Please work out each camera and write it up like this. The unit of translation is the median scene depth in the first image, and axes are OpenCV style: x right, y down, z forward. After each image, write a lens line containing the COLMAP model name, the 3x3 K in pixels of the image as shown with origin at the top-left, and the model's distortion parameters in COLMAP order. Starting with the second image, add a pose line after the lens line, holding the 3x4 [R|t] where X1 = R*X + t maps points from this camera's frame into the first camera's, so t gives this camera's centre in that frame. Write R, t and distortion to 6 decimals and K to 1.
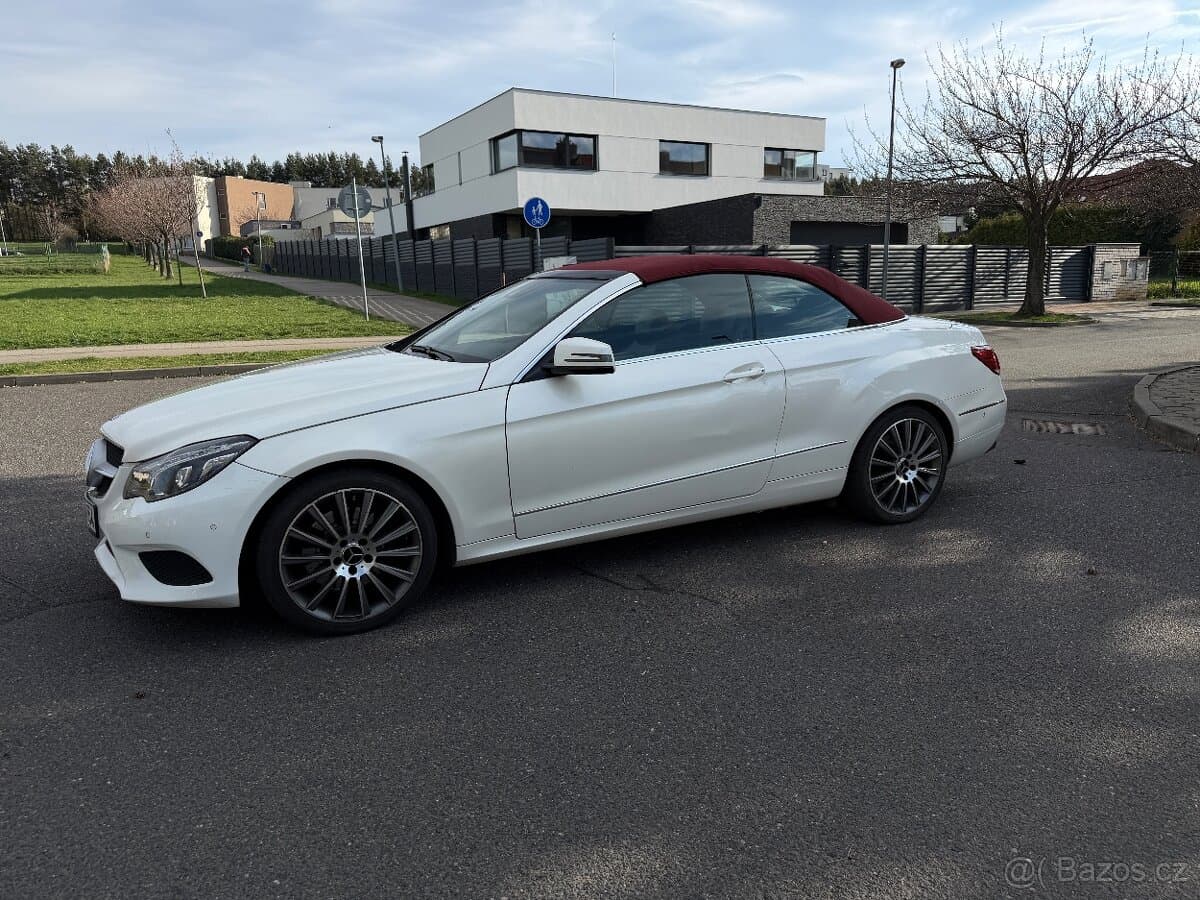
lens RADIAL K [[840.7, 0, 603.1], [0, 840.7, 450.9], [0, 0, 1]] dist [0.013885, -0.034049]
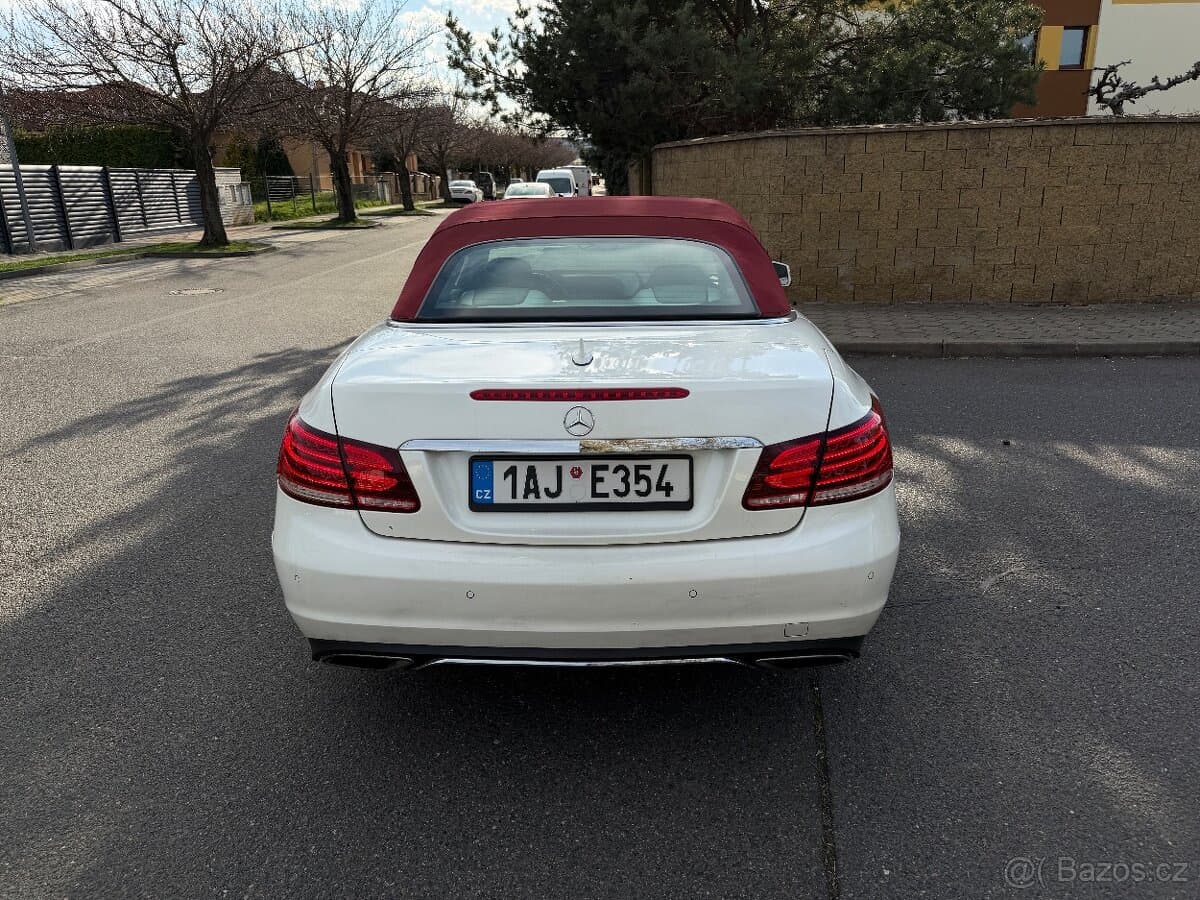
lens RADIAL K [[840.7, 0, 608.6], [0, 840.7, 457.4], [0, 0, 1]] dist [0.013885, -0.034049]
pose [[0.475661, -0.255684, 0.841648, -0.098345], [0.176354, 0.965115, 0.193524, -0.023961], [-0.861769, 0.056376, 0.504159, 0.104596]]
